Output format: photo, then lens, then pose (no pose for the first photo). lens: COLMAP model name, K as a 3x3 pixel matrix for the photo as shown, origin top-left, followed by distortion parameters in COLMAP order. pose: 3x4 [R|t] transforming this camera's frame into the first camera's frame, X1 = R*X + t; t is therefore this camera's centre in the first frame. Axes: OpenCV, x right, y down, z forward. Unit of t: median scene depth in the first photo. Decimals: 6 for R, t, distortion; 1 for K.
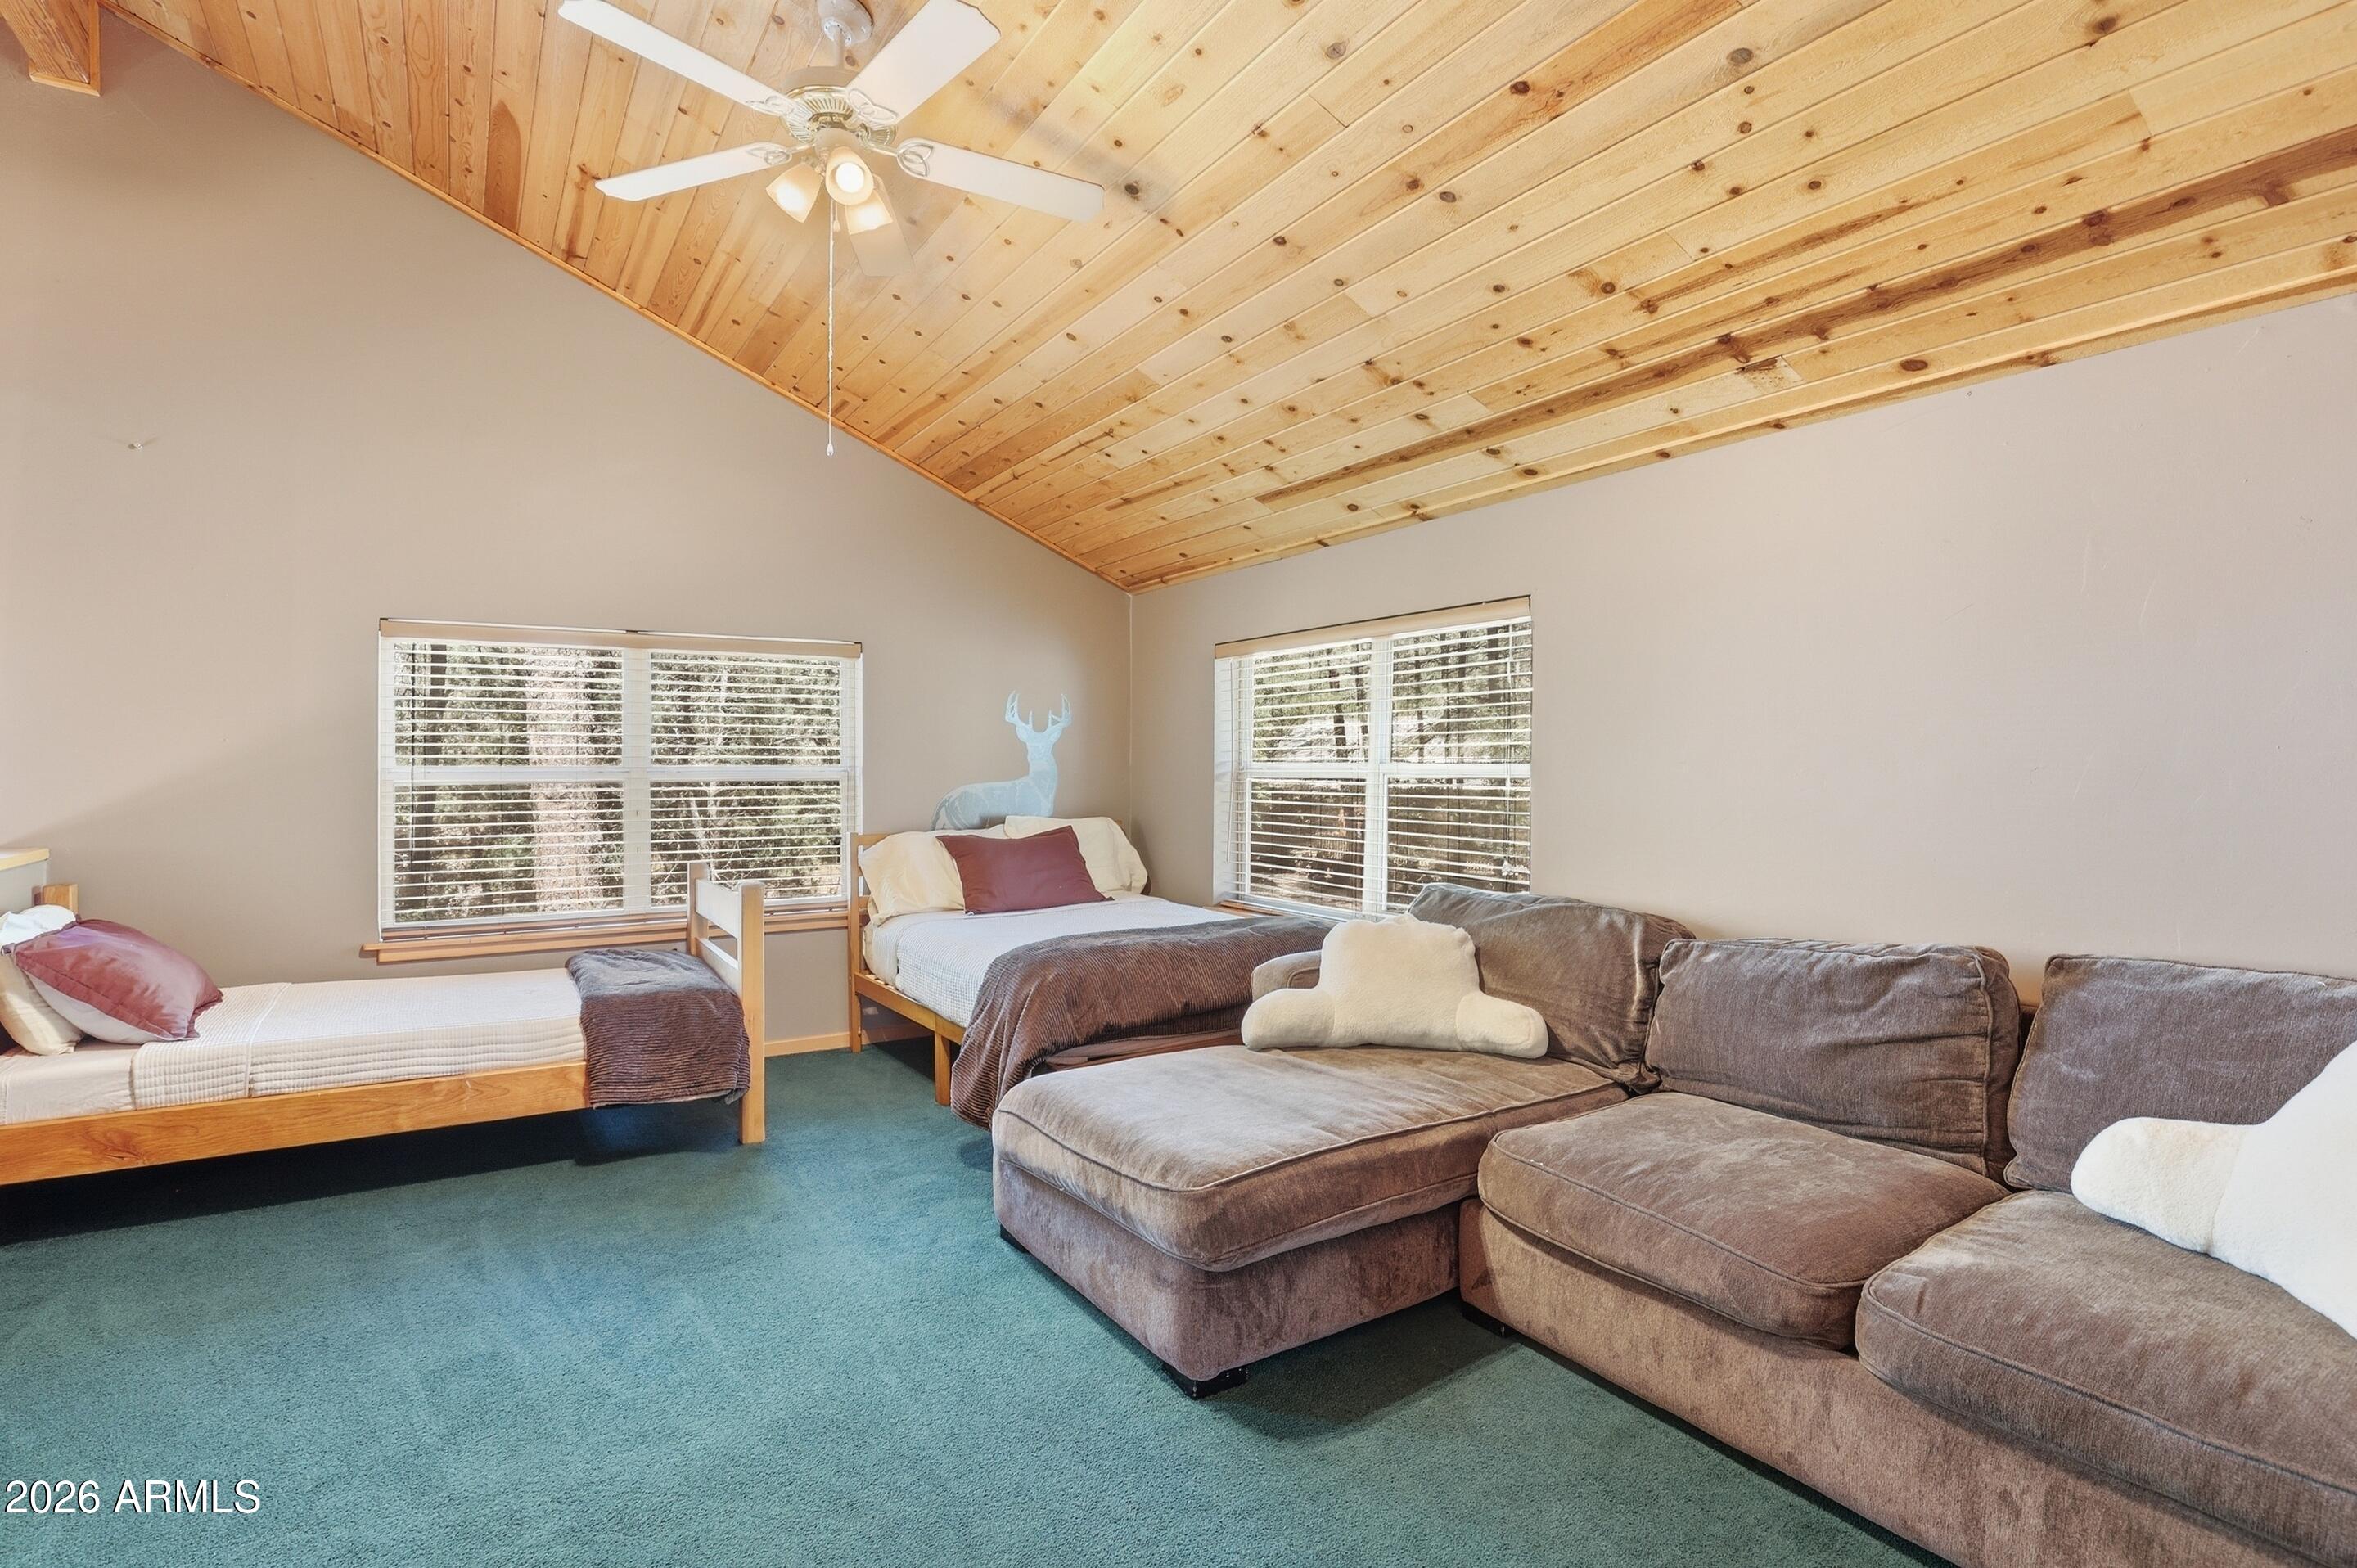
lens RADIAL K [[1102.3, 0, 1179.1], [0, 1102.3, 794.3], [0, 0, 1]] dist [-0.033371, 0.007453]
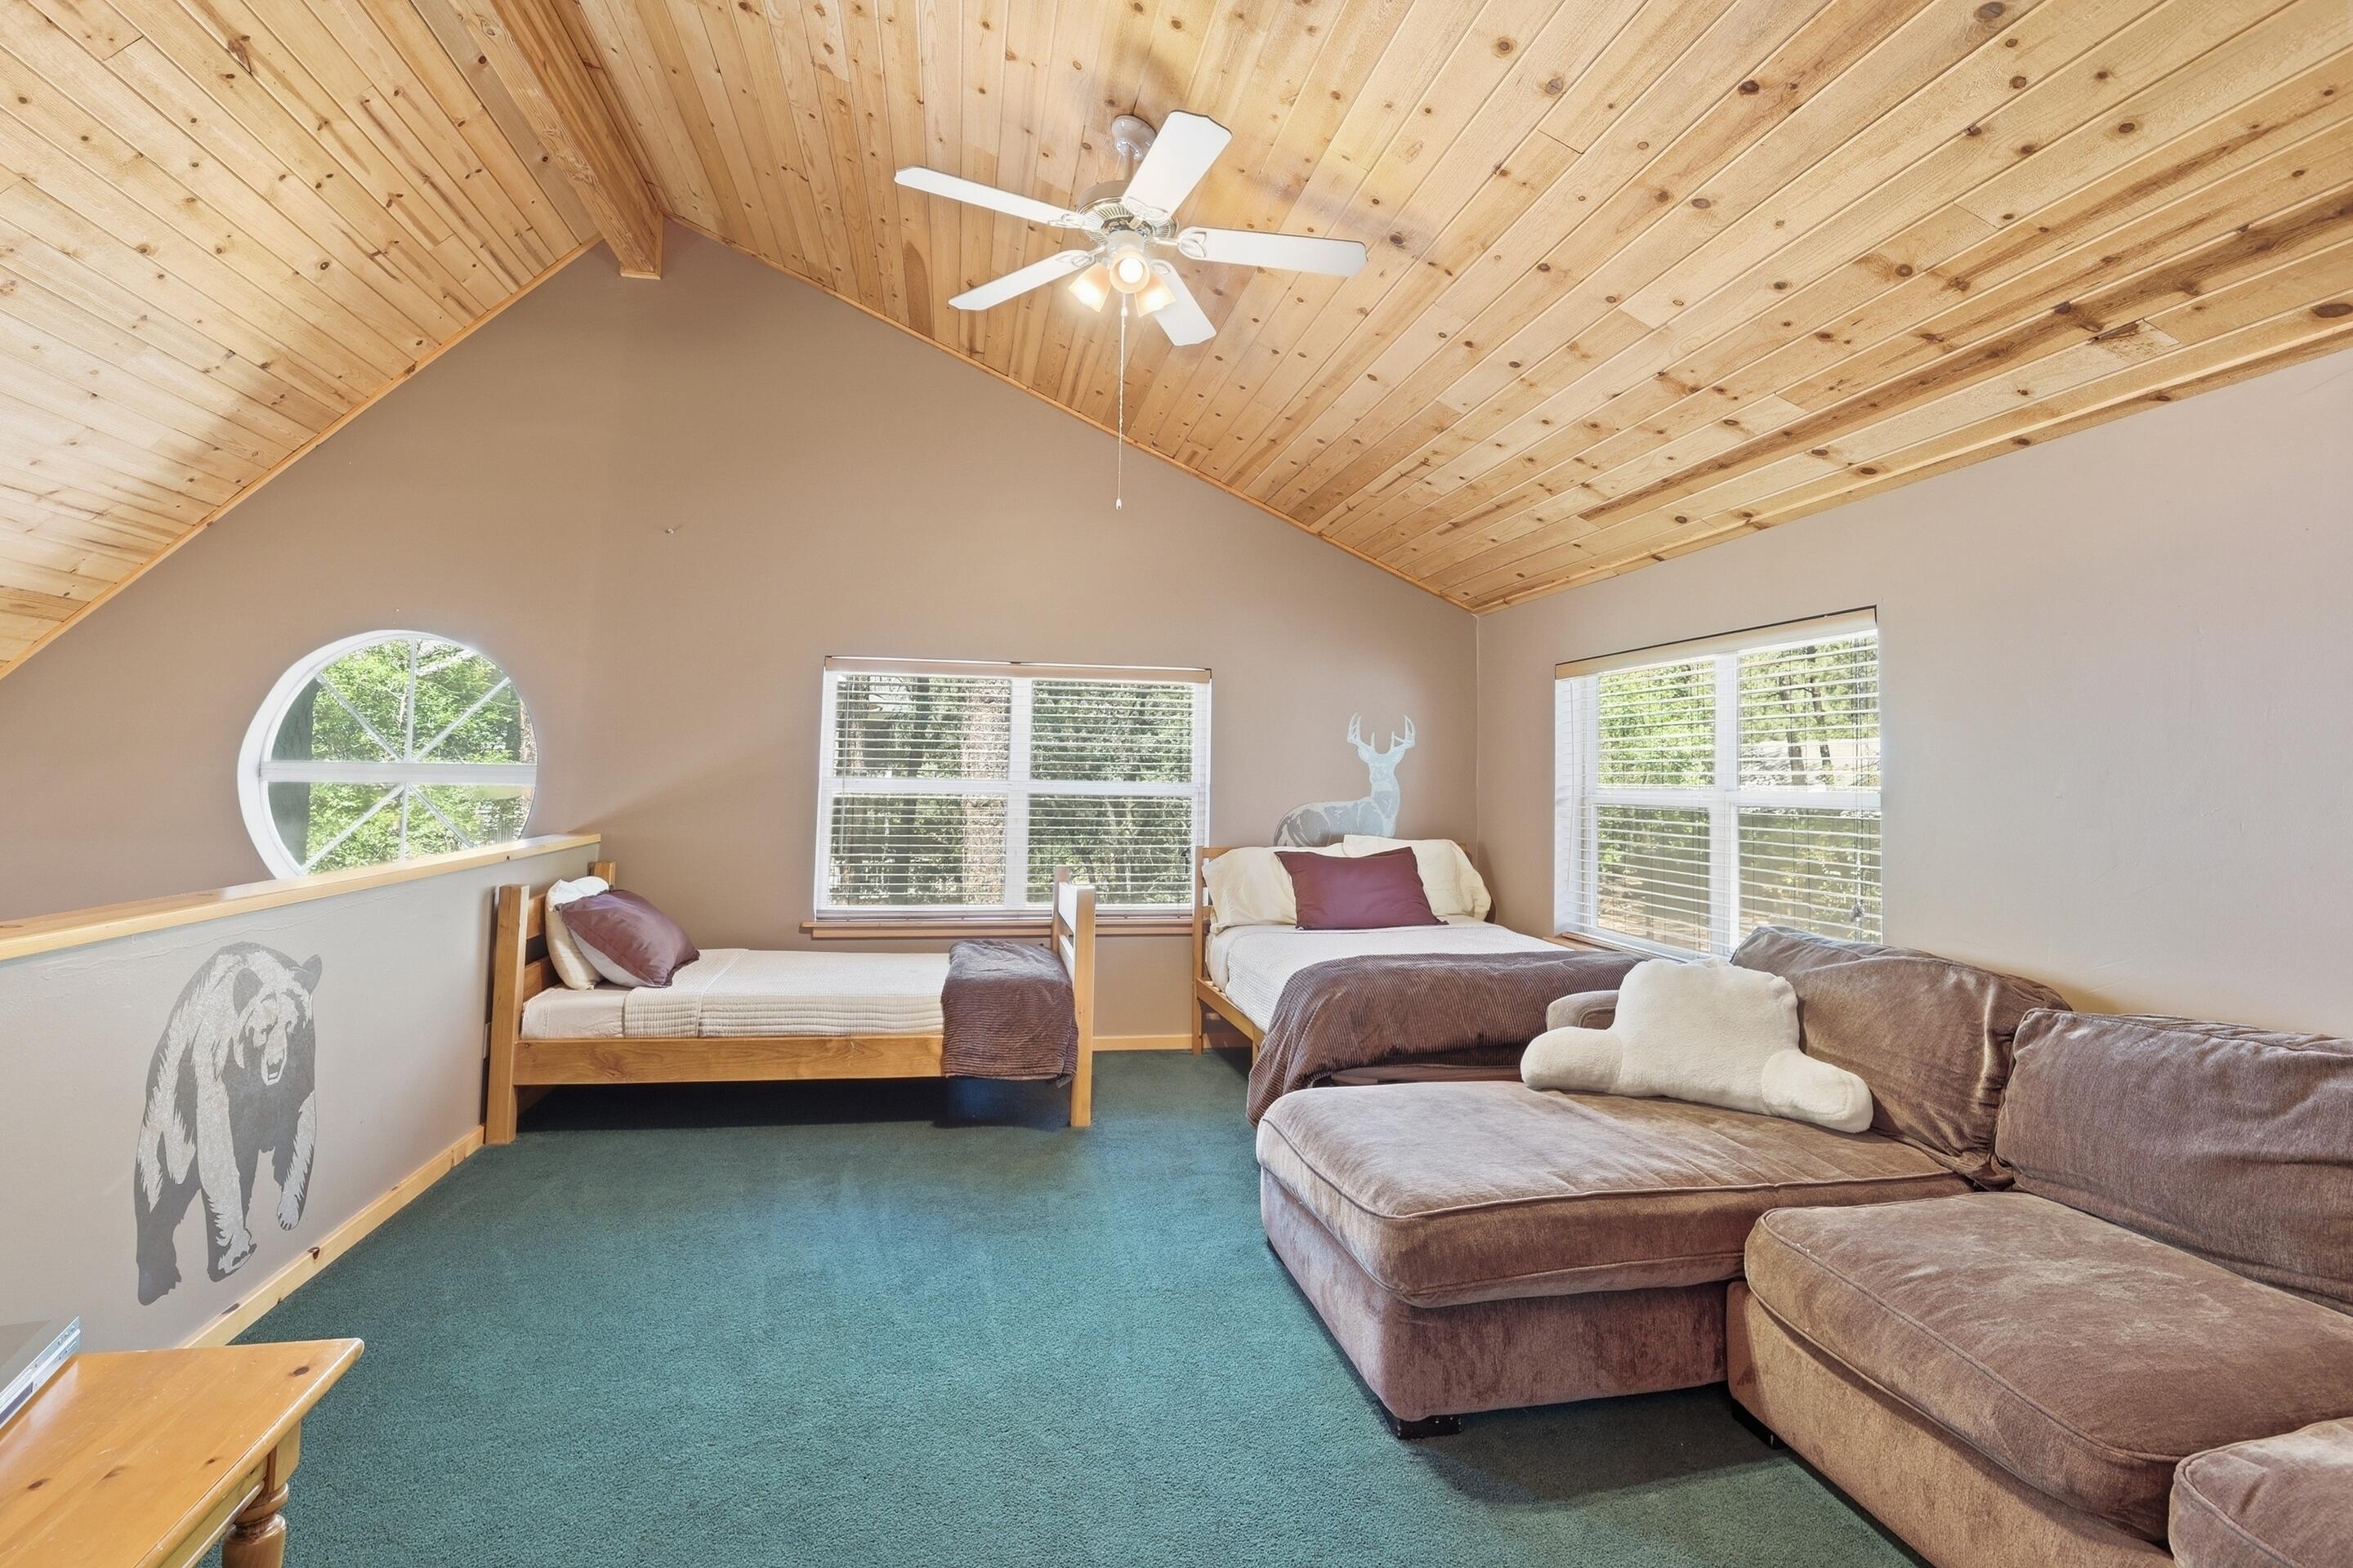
lens RADIAL K [[1100.5, 0, 1206.7], [0, 1100.5, 733.6], [0, 0, 1]] dist [-0.033371, 0.007453]
pose [[0.936636, 0.002608, -0.350294, 0.152201], [-0.027811, 0.997370, -0.066937, -0.004601], [0.349198, 0.072437, 0.934245, -0.011599]]
